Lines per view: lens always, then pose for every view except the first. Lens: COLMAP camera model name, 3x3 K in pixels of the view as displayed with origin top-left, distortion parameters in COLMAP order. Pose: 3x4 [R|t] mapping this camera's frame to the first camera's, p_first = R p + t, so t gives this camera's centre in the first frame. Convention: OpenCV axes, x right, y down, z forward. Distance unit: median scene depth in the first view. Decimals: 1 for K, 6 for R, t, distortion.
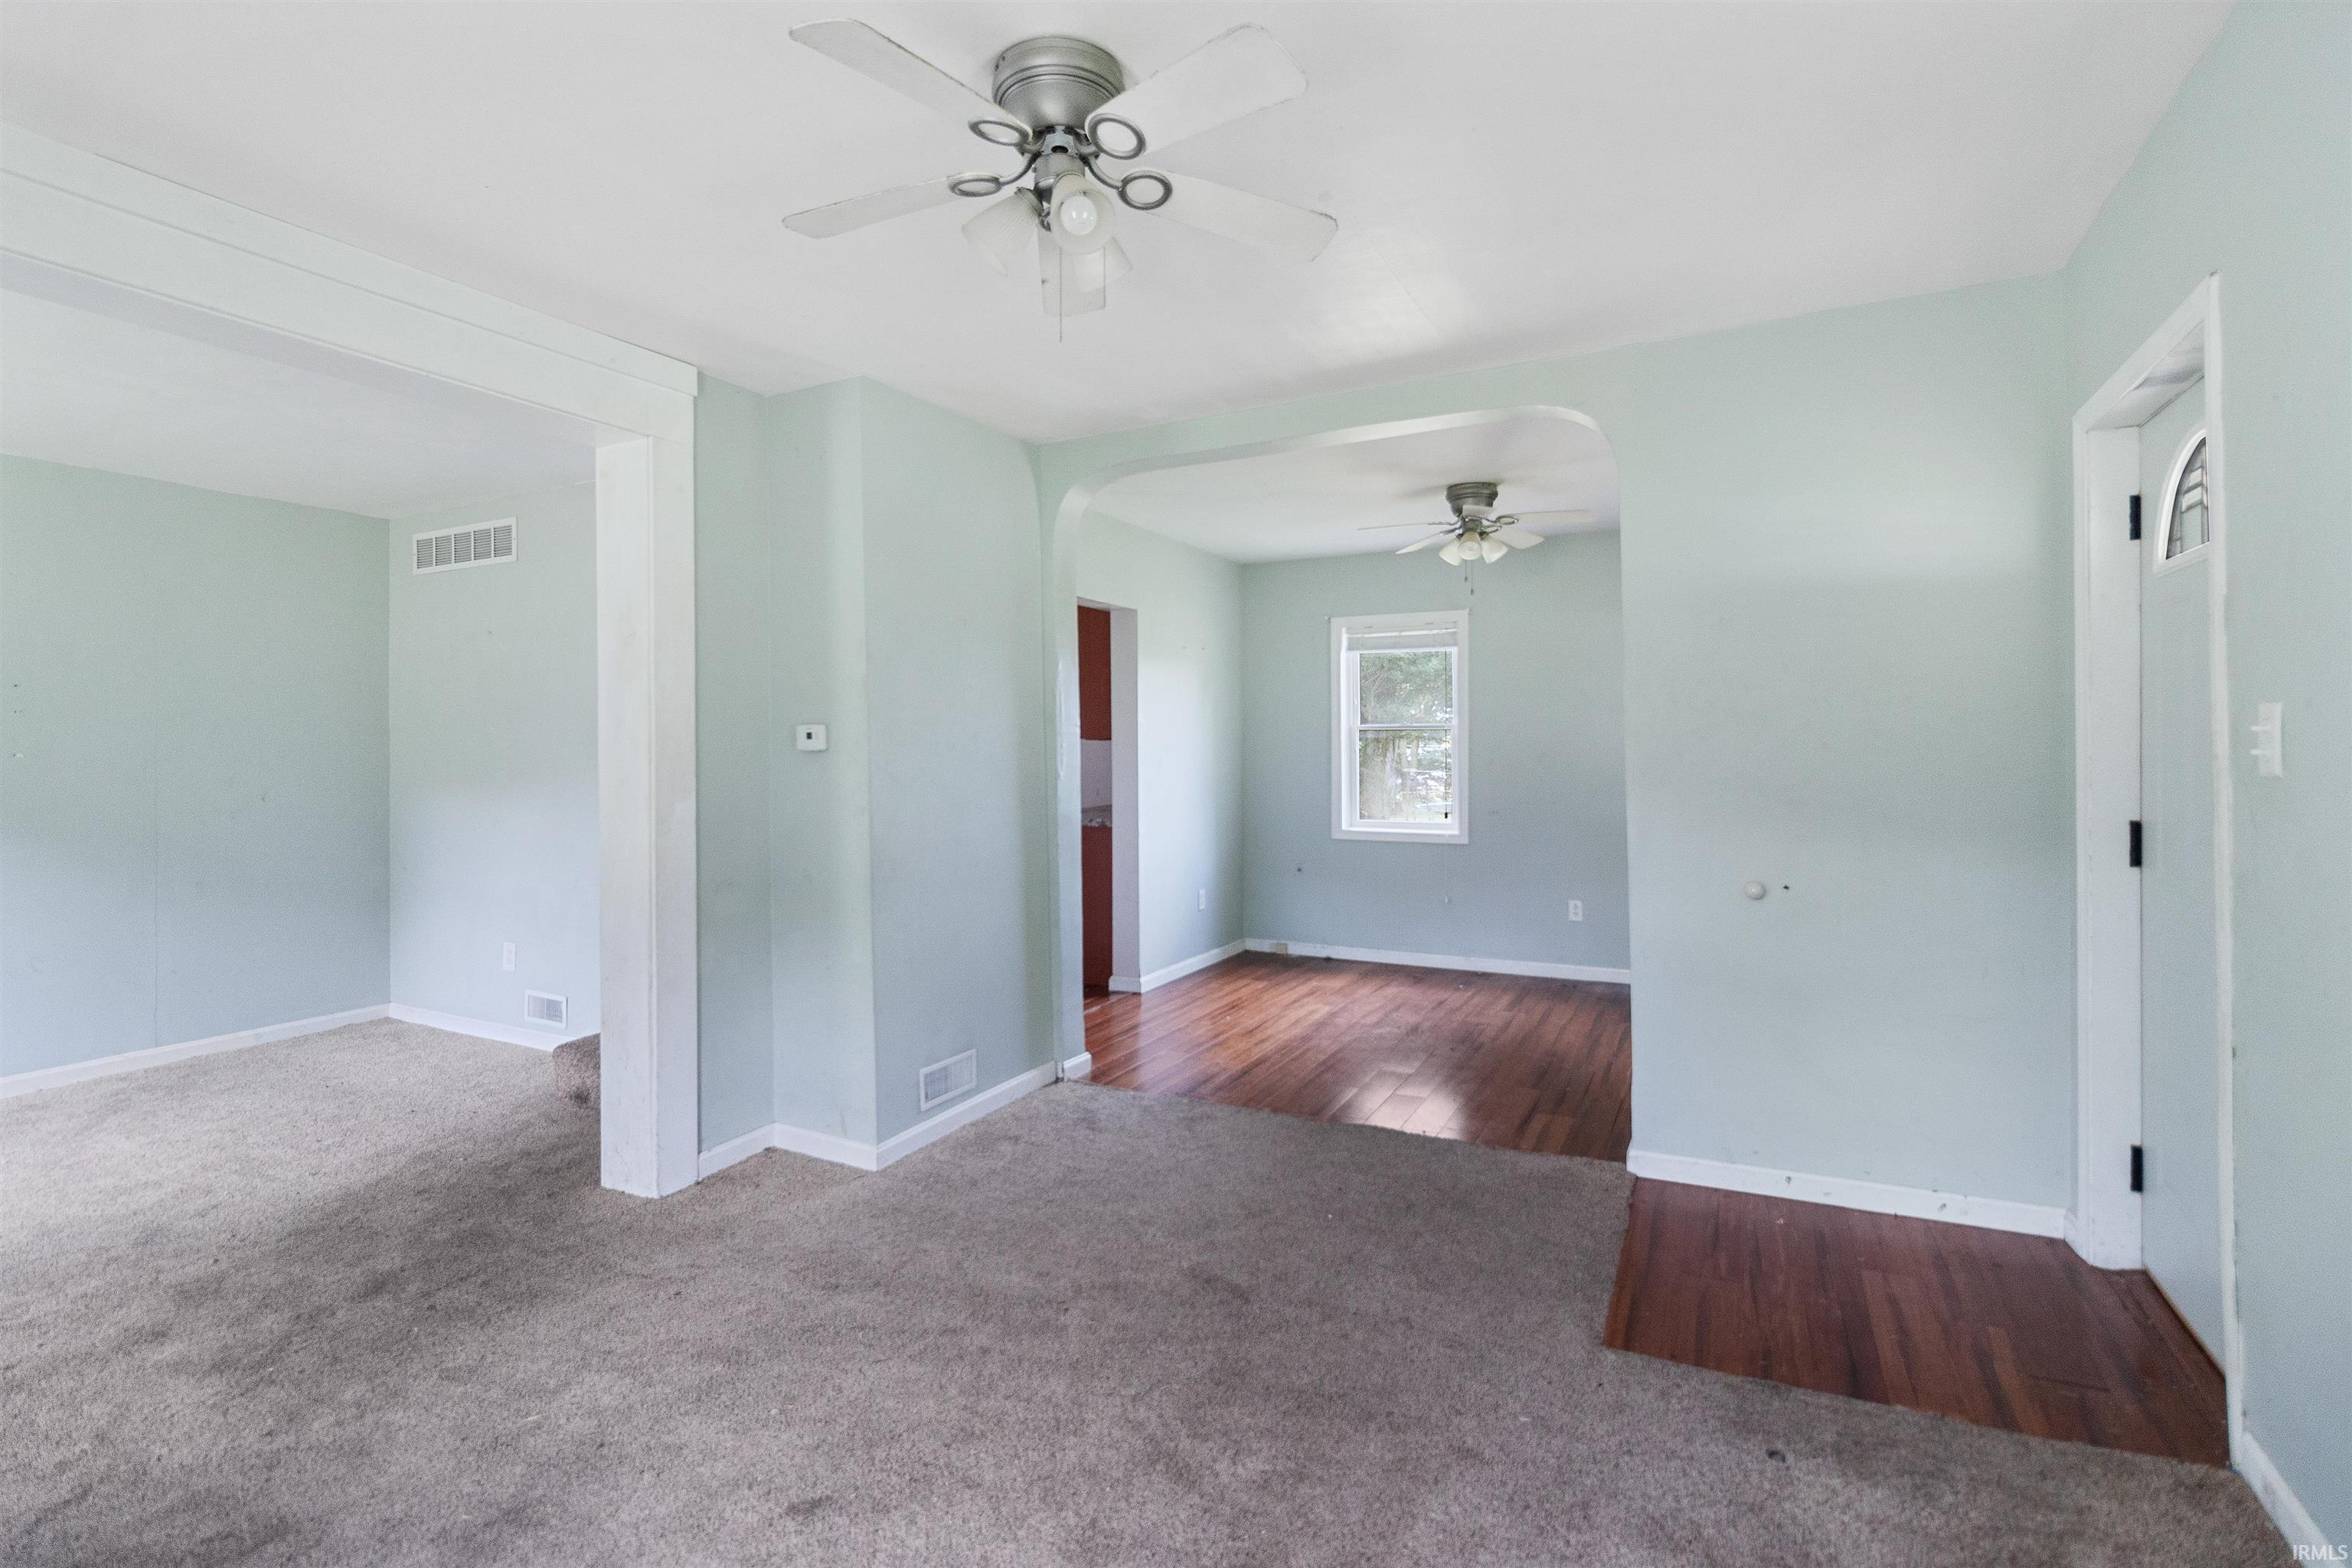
lens RADIAL K [[1097.6, 0, 1179.5], [0, 1097.6, 760.8], [0, 0, 1]] dist [0.000509, -0.000675]
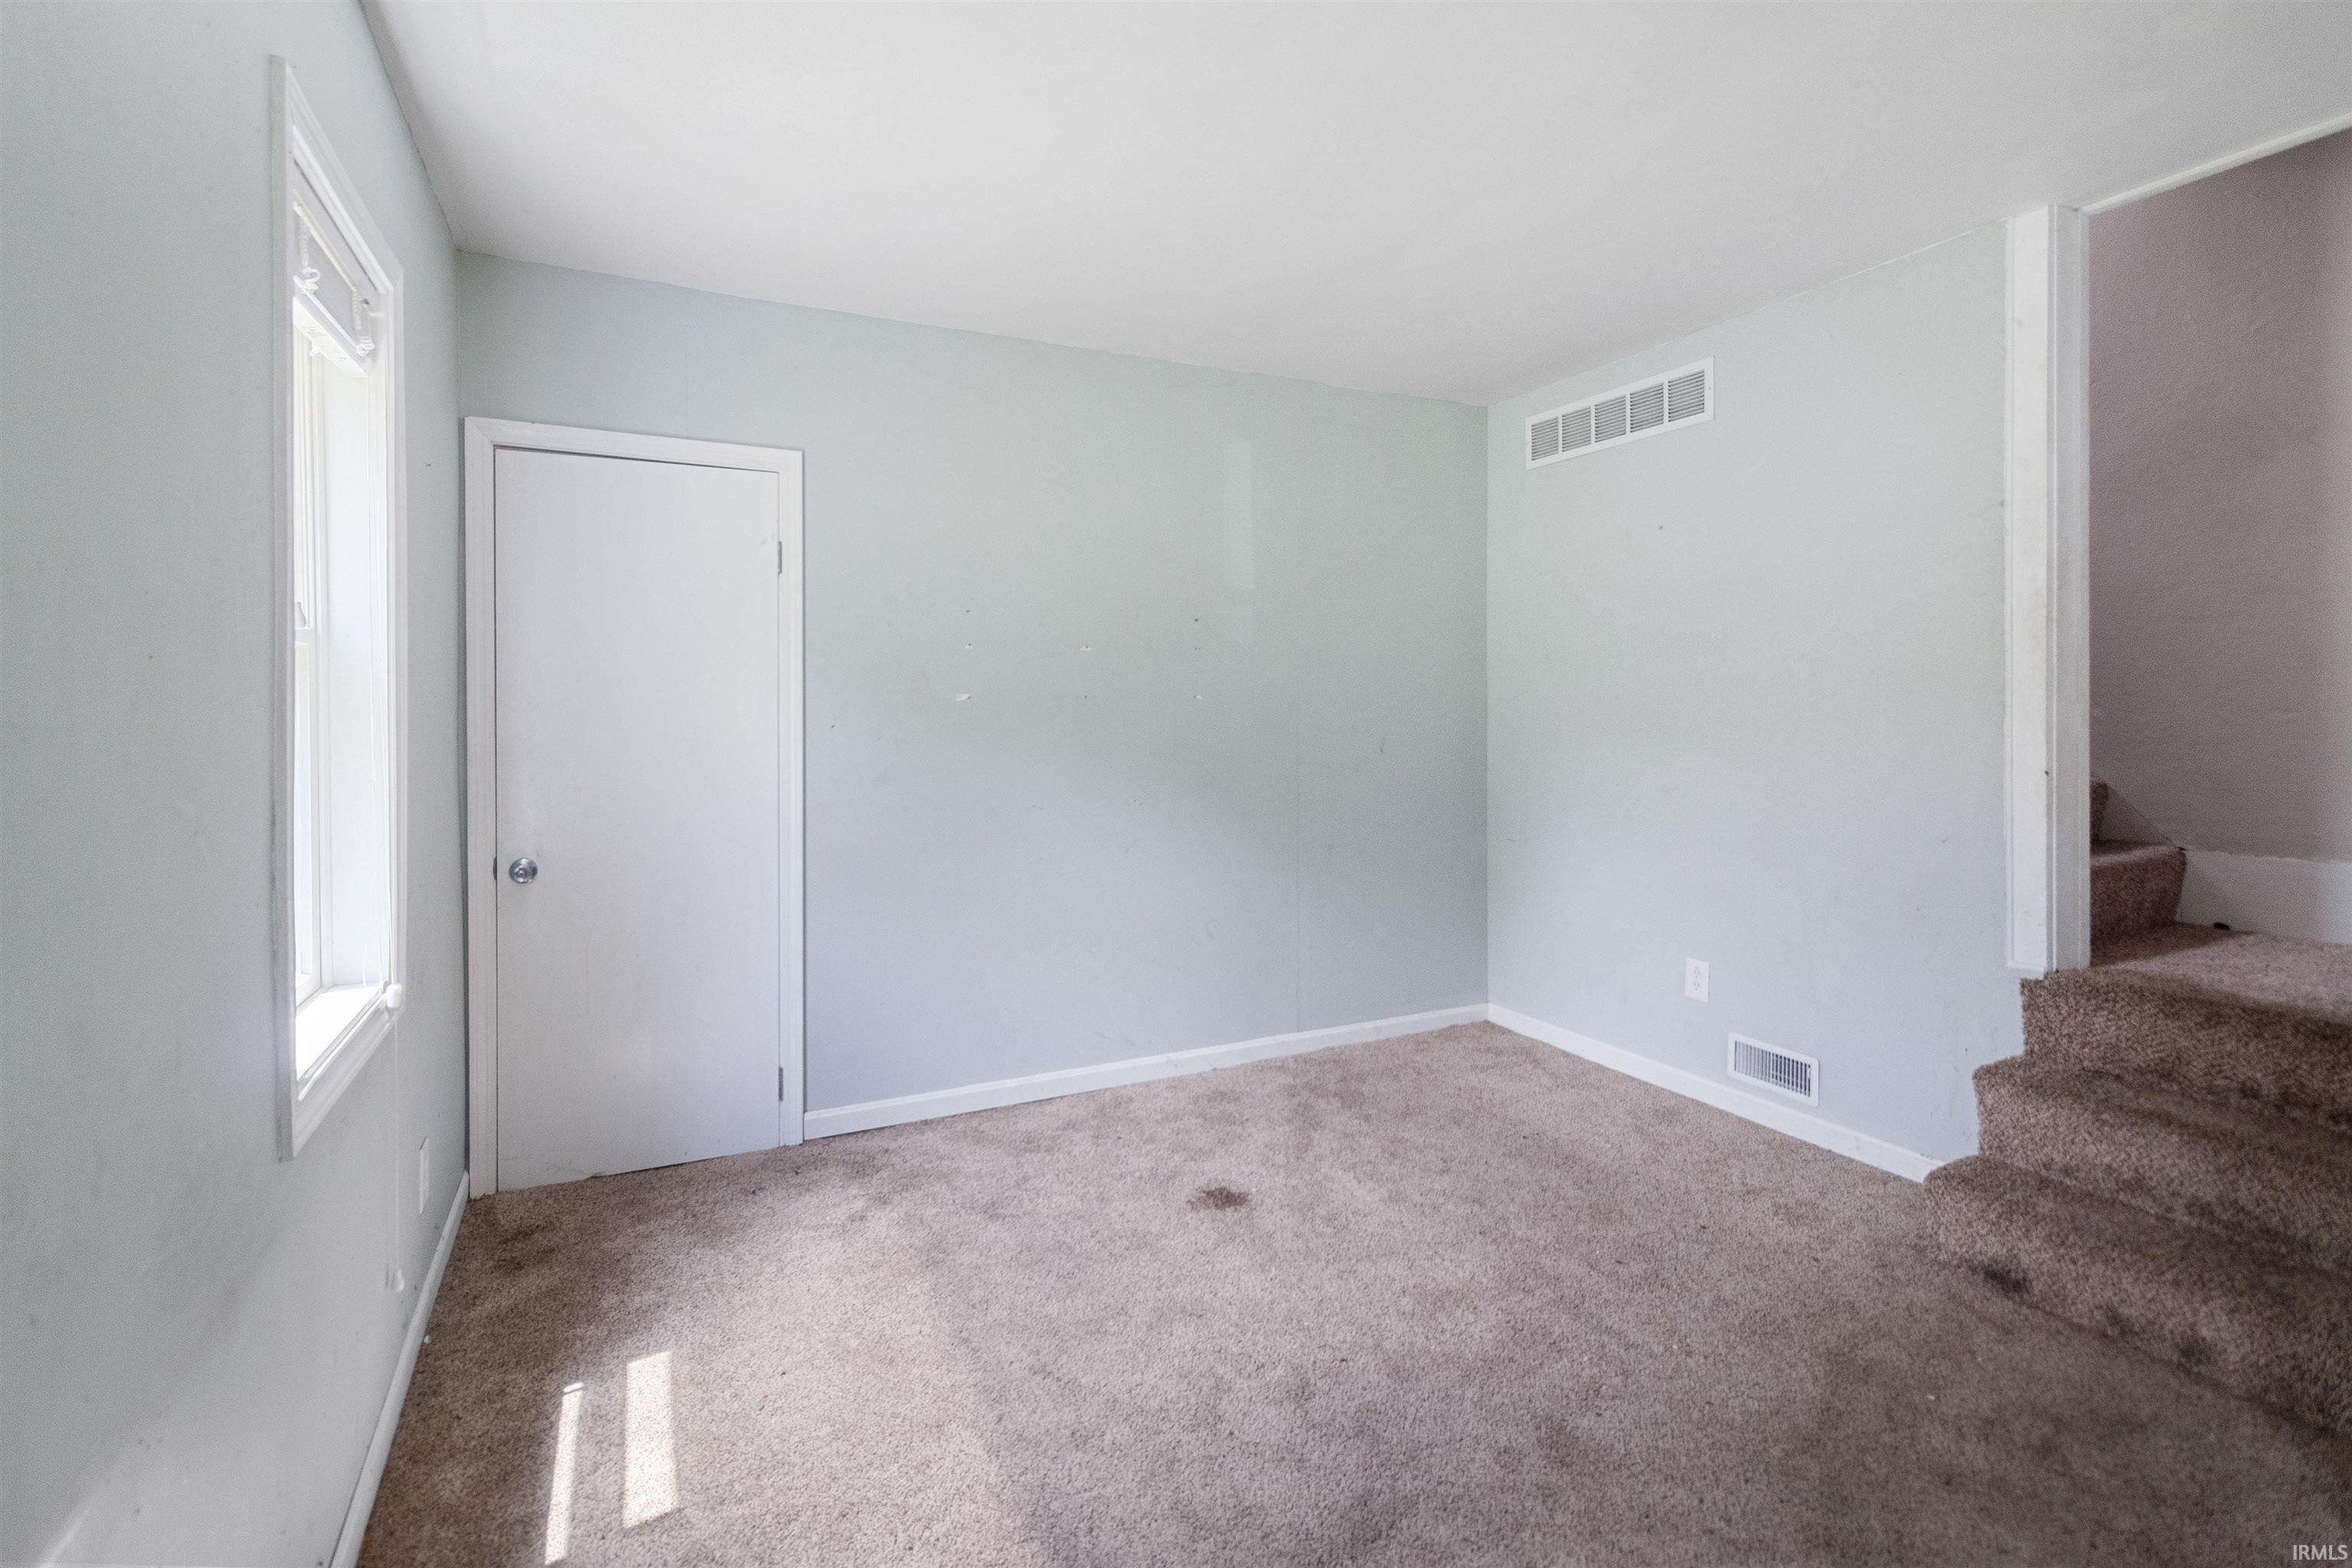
lens RADIAL K [[1097.6, 0, 1140.3], [0, 1097.6, 720.9], [0, 0, 1]] dist [0.000509, -0.000675]
pose [[0.789405, 0.006218, -0.613842, -0.462159], [-0.000276, 0.999952, 0.009774, 0.004174], [0.613873, -0.007546, 0.789368, 0.218798]]
